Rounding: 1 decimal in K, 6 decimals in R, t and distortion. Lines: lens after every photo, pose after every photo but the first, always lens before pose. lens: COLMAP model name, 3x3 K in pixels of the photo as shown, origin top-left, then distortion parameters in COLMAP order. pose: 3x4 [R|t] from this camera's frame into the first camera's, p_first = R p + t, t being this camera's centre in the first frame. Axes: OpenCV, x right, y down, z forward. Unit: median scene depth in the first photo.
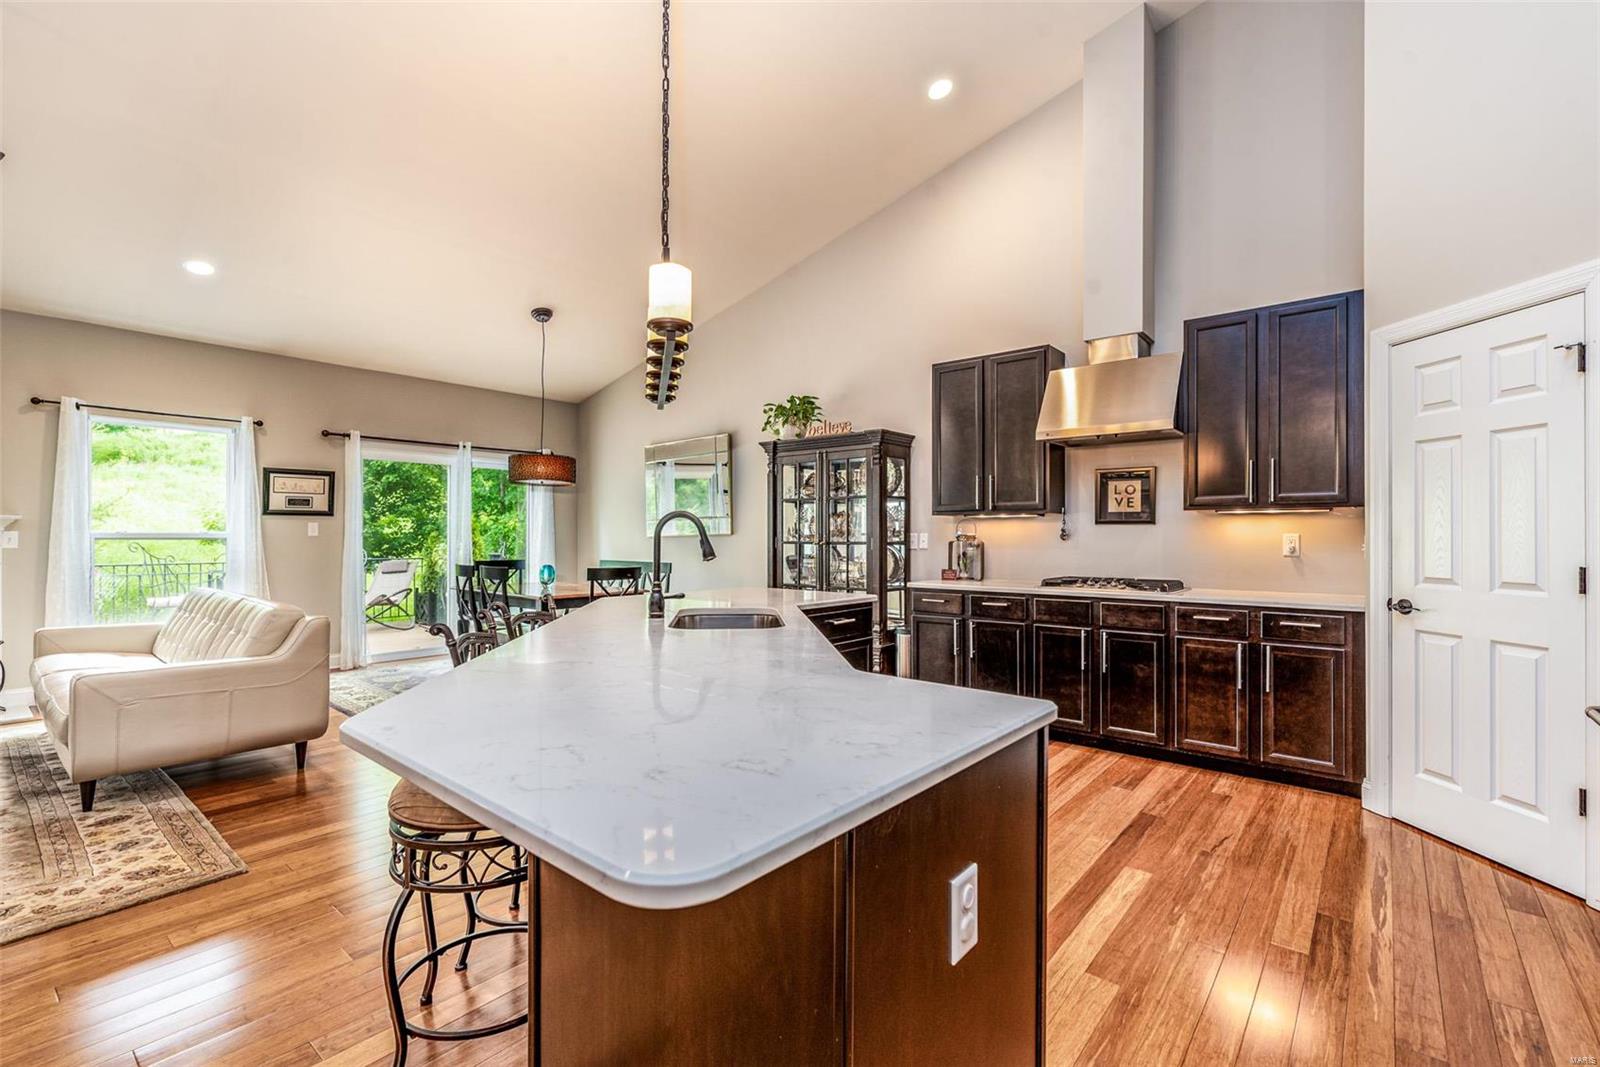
lens RADIAL K [[714.2, 0, 800.0], [0, 714.2, 533.5], [0, 0, 1]] dist [-0.001415, -0.000422]
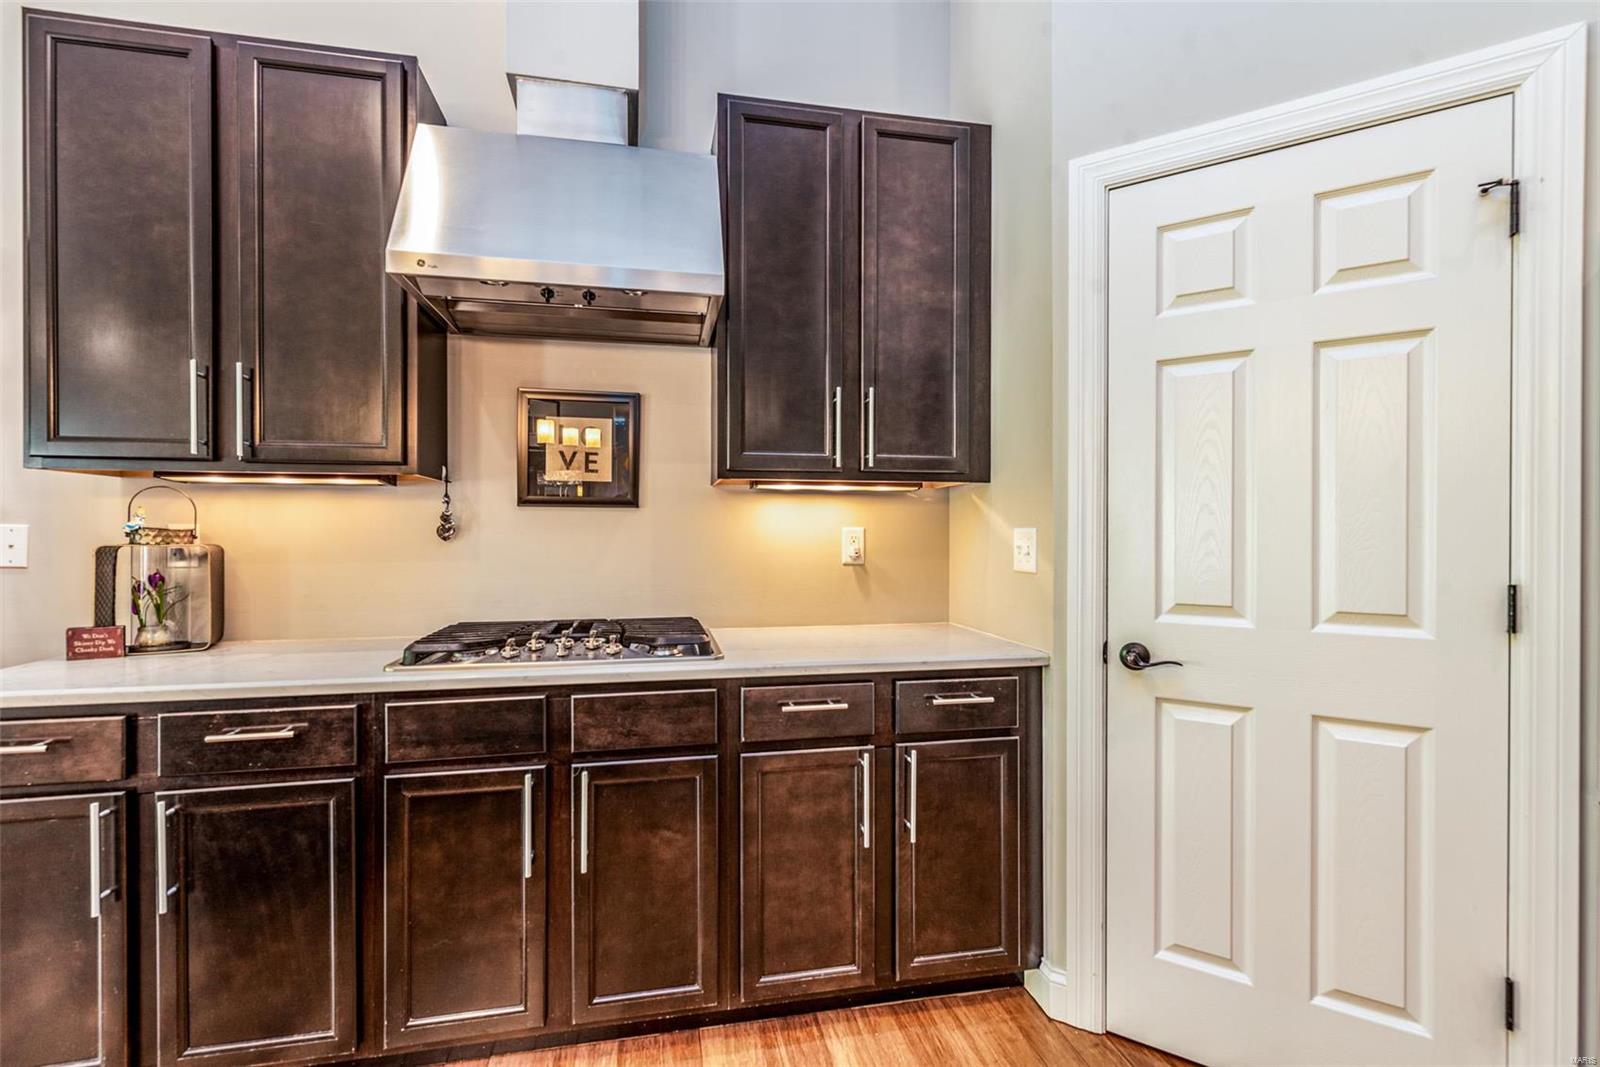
lens RADIAL K [[716.0, 0, 800.0], [0, 716.0, 533.5], [0, 0, 1]] dist [0.004059, 0.000140]
pose [[0.619151, -0.003198, 0.785266, 0.178955], [-0.001718, 0.999984, 0.005427, 0.002746], [-0.785270, -0.004710, 0.619135, 0.629953]]
